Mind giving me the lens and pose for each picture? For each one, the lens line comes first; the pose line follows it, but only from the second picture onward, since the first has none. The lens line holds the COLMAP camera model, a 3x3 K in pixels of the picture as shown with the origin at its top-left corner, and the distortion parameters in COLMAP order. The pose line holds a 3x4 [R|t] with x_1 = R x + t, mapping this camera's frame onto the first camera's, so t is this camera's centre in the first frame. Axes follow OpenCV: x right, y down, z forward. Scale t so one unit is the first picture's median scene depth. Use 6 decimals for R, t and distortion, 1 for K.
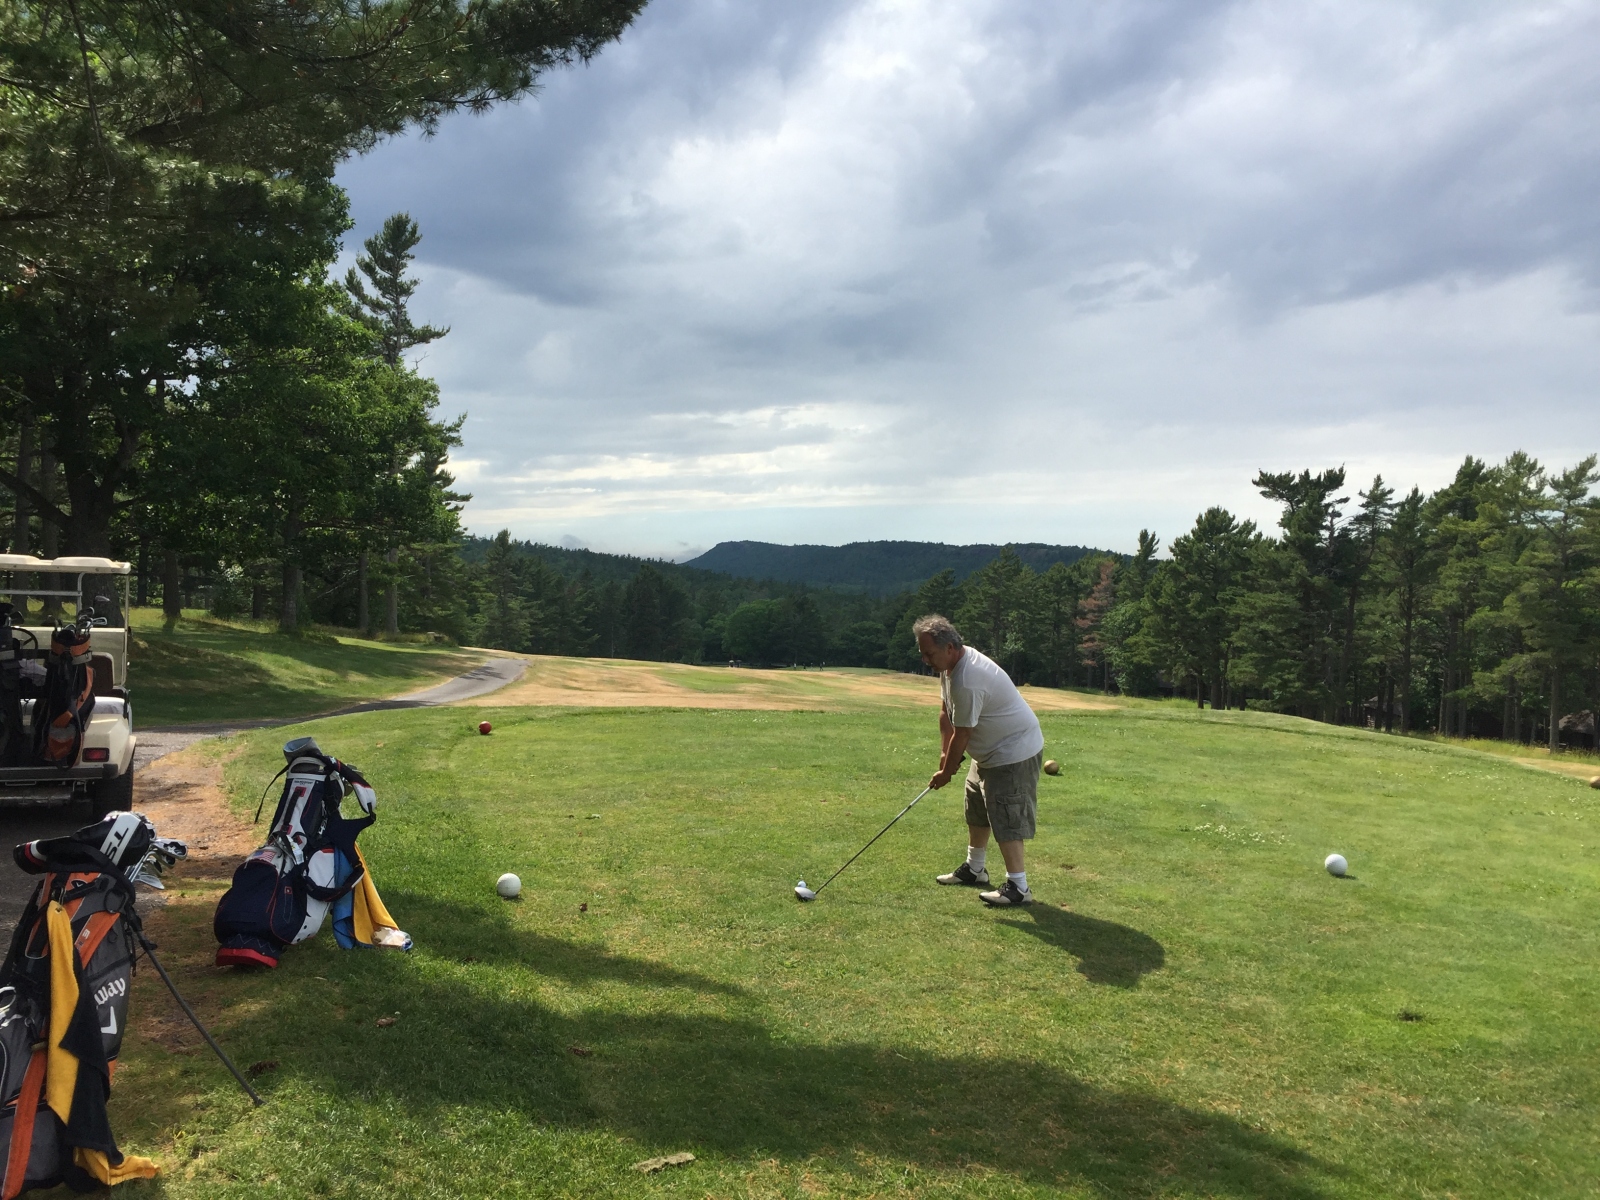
lens RADIAL K [[1339.3, 0, 795.0], [0, 1339.3, 585.0], [0, 0, 1]] dist [0.077730, -0.107811]
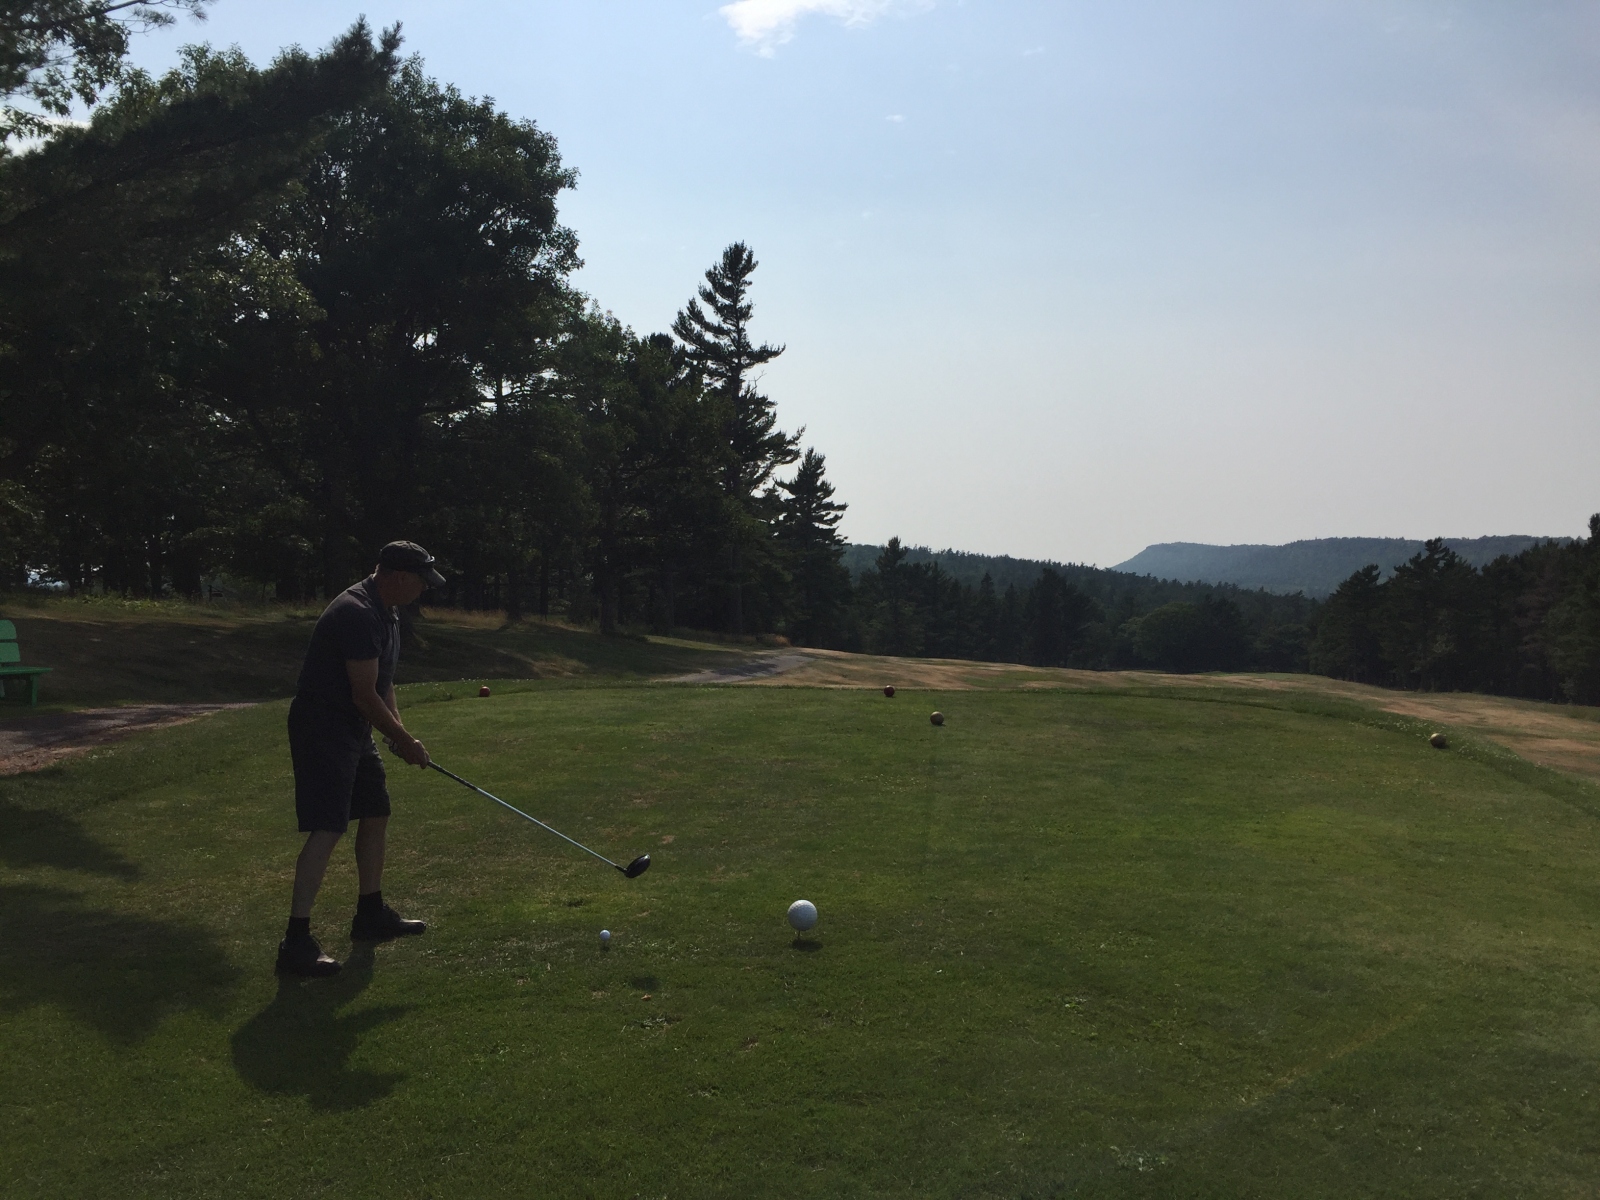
lens RADIAL K [[1339.3, 0, 802.1], [0, 1339.3, 586.9], [0, 0, 1]] dist [0.077730, -0.107811]
pose [[0.952614, -0.019360, -0.303564, 0.076992], [0.018317, 0.999812, -0.006280, 0.005581], [0.303628, 0.000422, 0.952790, -0.001372]]
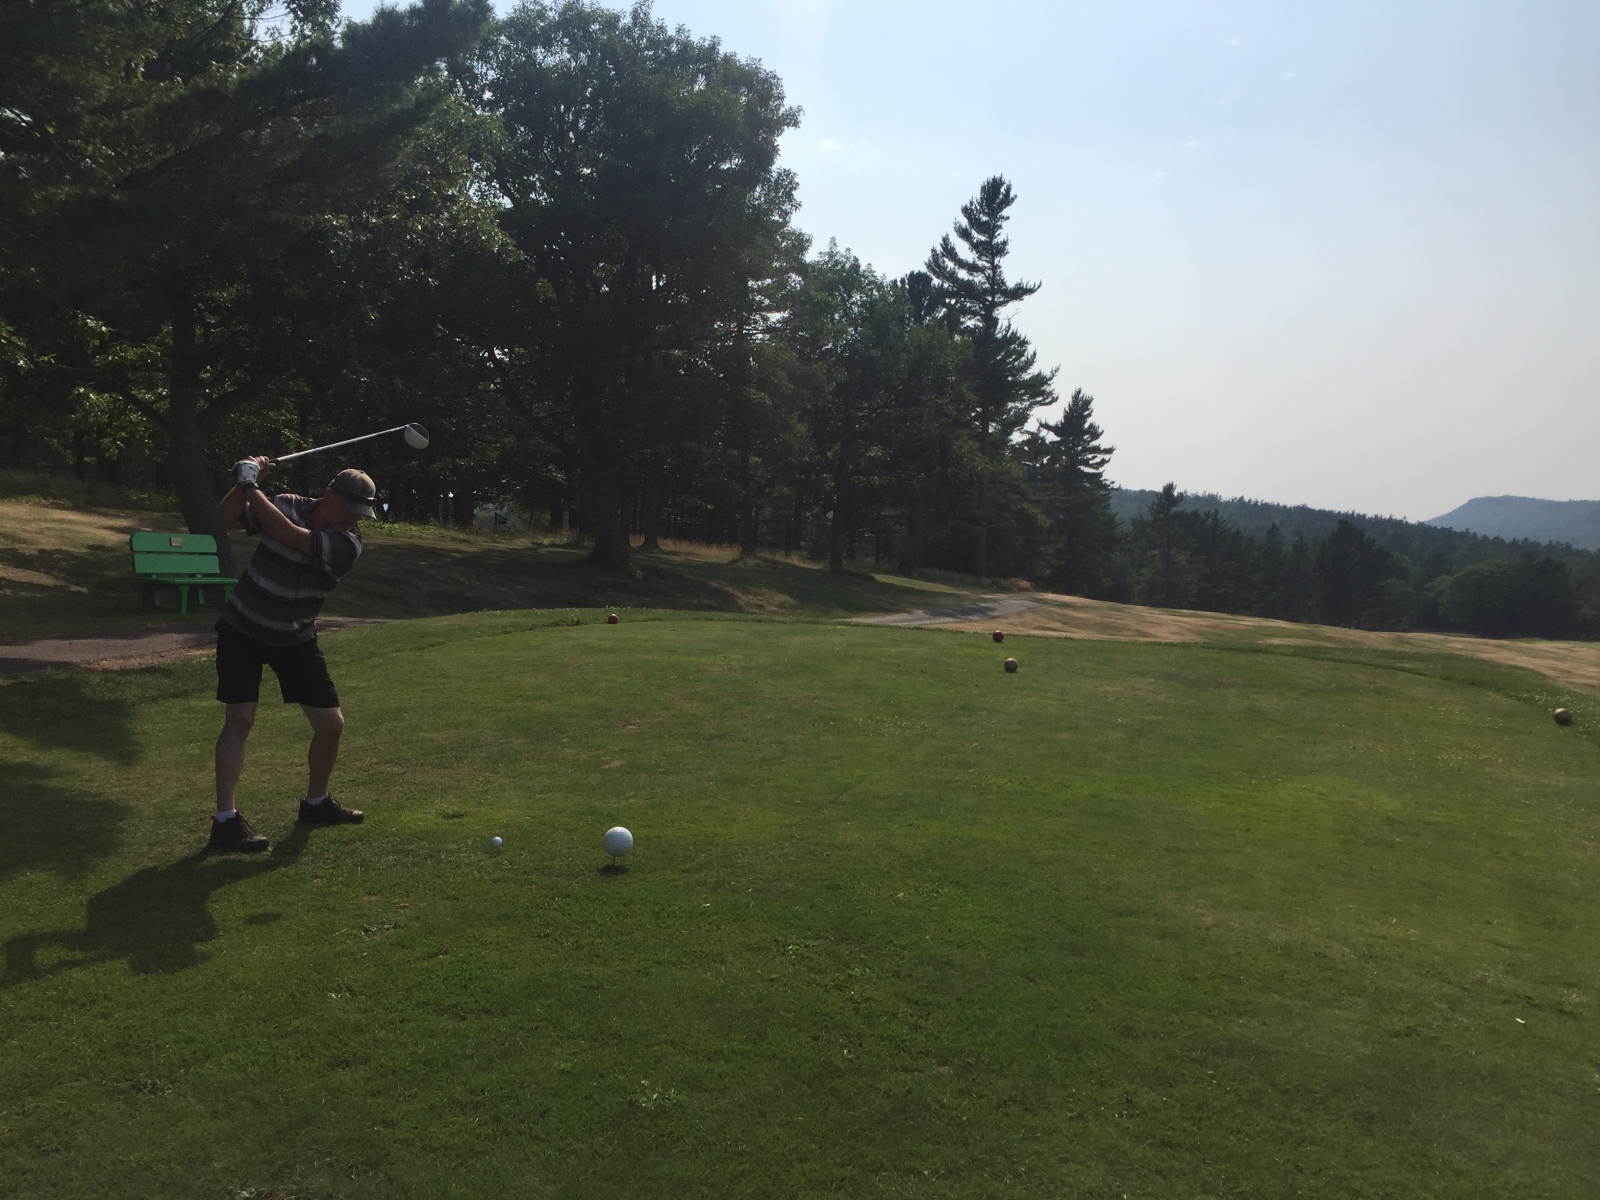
lens RADIAL K [[1339.3, 0, 809.8], [0, 1339.3, 591.0], [0, 0, 1]] dist [0.077730, -0.107811]
pose [[0.873626, 0.031649, -0.485568, 0.101496], [-0.013891, 0.999098, 0.040127, 0.005877], [0.486400, -0.028311, 0.873278, 0.008495]]
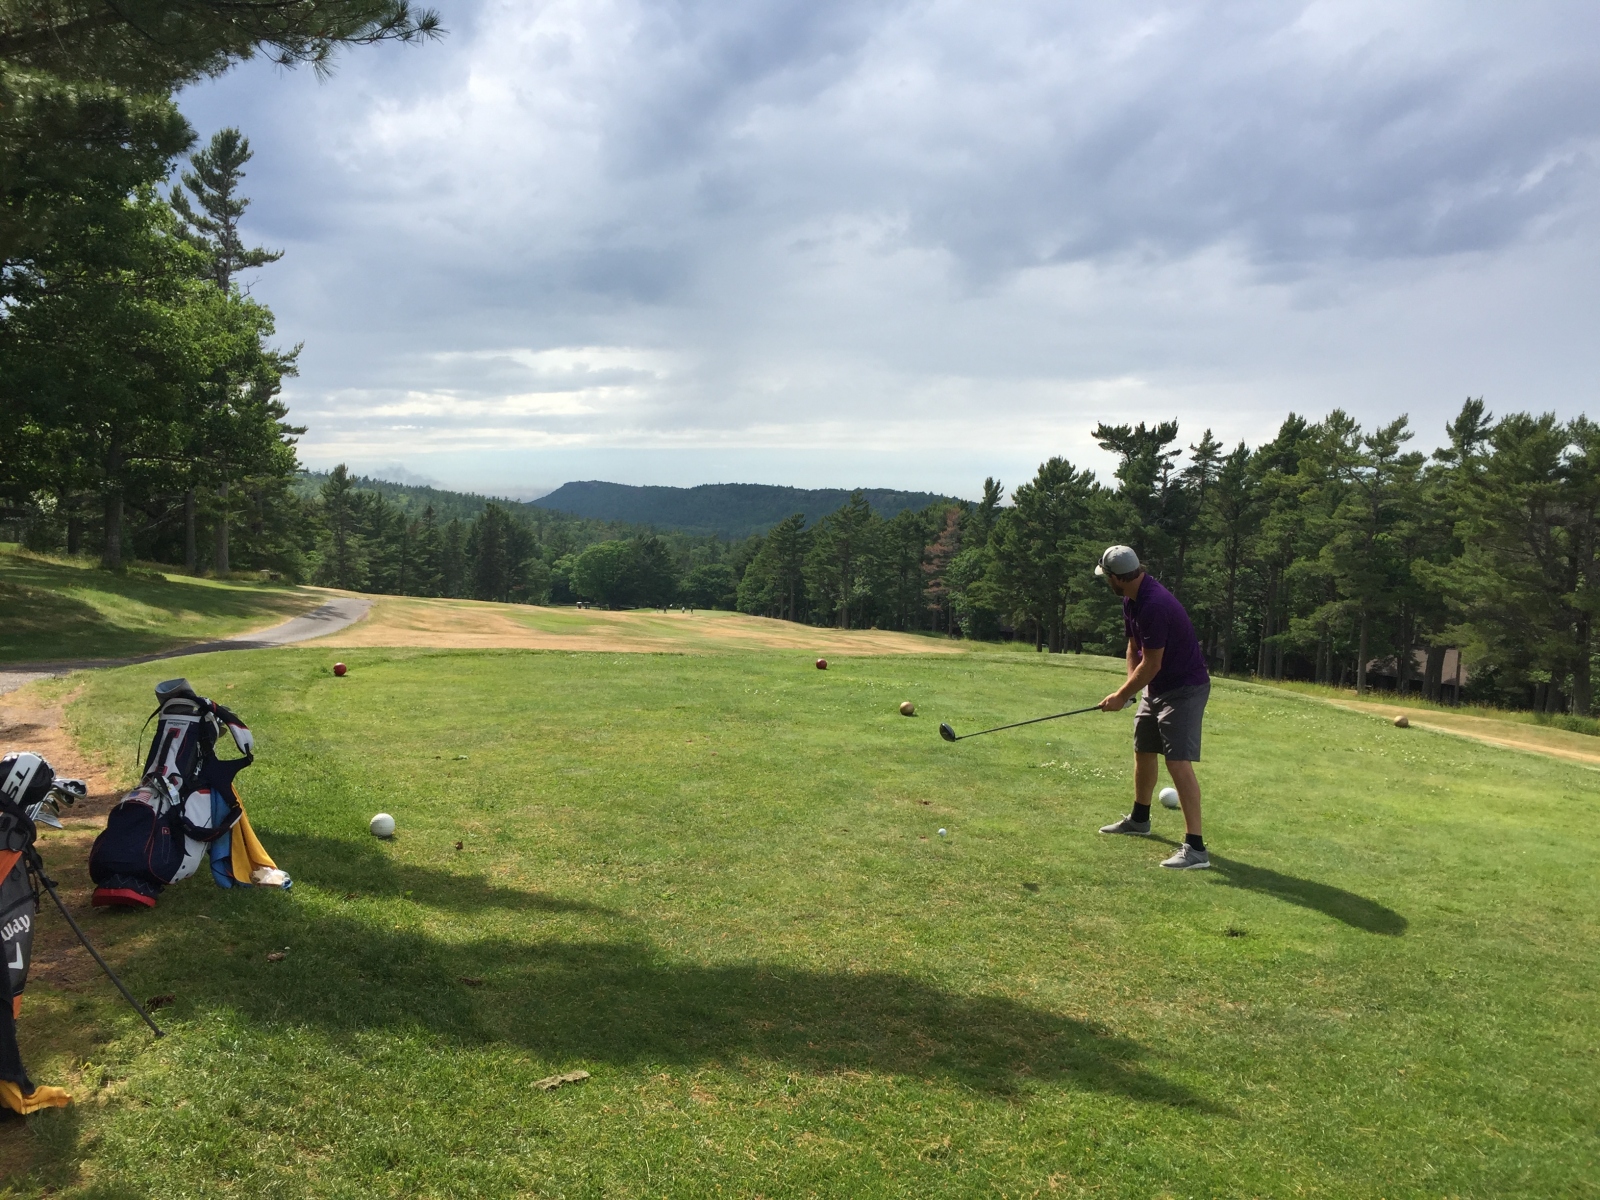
lens RADIAL K [[1339.3, 0, 793.4], [0, 1339.3, 588.6], [0, 0, 1]] dist [0.077730, -0.107811]
pose [[0.993771, 0.009492, 0.111041, -0.002119], [-0.014520, 0.998901, 0.044563, -0.000328], [-0.110496, -0.045898, 0.992816, -0.002800]]
